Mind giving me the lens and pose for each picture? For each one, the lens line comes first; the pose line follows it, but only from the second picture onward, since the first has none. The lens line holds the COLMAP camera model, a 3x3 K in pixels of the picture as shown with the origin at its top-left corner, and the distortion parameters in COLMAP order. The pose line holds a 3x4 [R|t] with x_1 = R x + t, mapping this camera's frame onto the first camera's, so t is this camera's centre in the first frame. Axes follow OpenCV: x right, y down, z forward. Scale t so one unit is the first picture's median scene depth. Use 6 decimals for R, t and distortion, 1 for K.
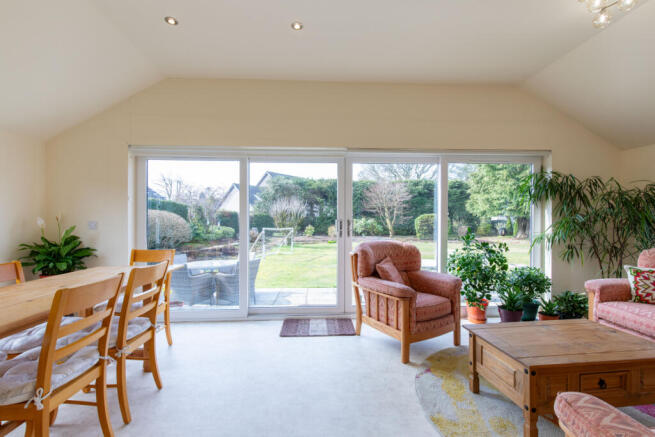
lens RADIAL K [[296.7, 0, 327.6], [0, 296.7, 220.0], [0, 0, 1]] dist [0.007581, -0.001232]
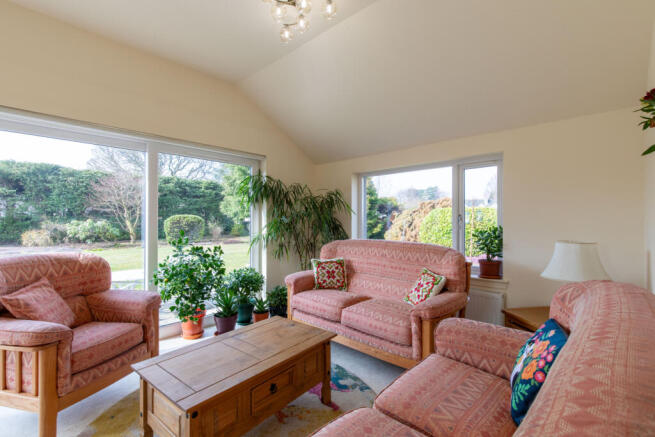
lens RADIAL K [[296.7, 0, 333.5], [0, 296.7, 218.2], [0, 0, 1]] dist [0.007581, -0.001232]
pose [[0.709300, 0.002405, 0.704902, 0.180137], [0.004575, 0.999957, -0.008015, -0.000283], [-0.704891, 0.008910, 0.709259, 0.079739]]
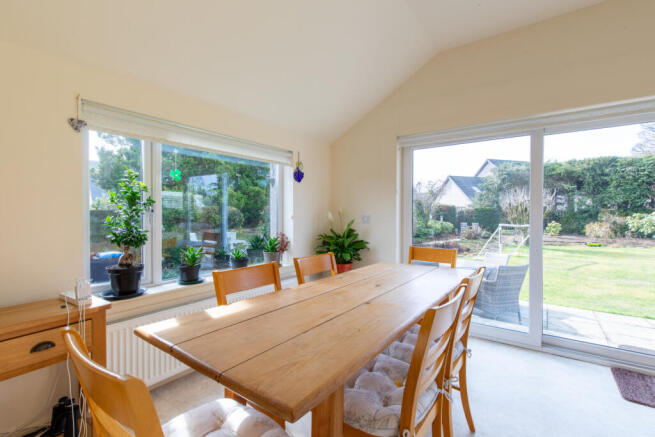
lens RADIAL K [[296.7, 0, 324.2], [0, 296.7, 217.2], [0, 0, 1]] dist [0.007581, -0.001232]
pose [[0.774730, 0.007972, -0.632241, -0.232161], [-0.001969, 0.999946, 0.010196, 0.000294], [0.632289, -0.006655, 0.774704, 0.097592]]
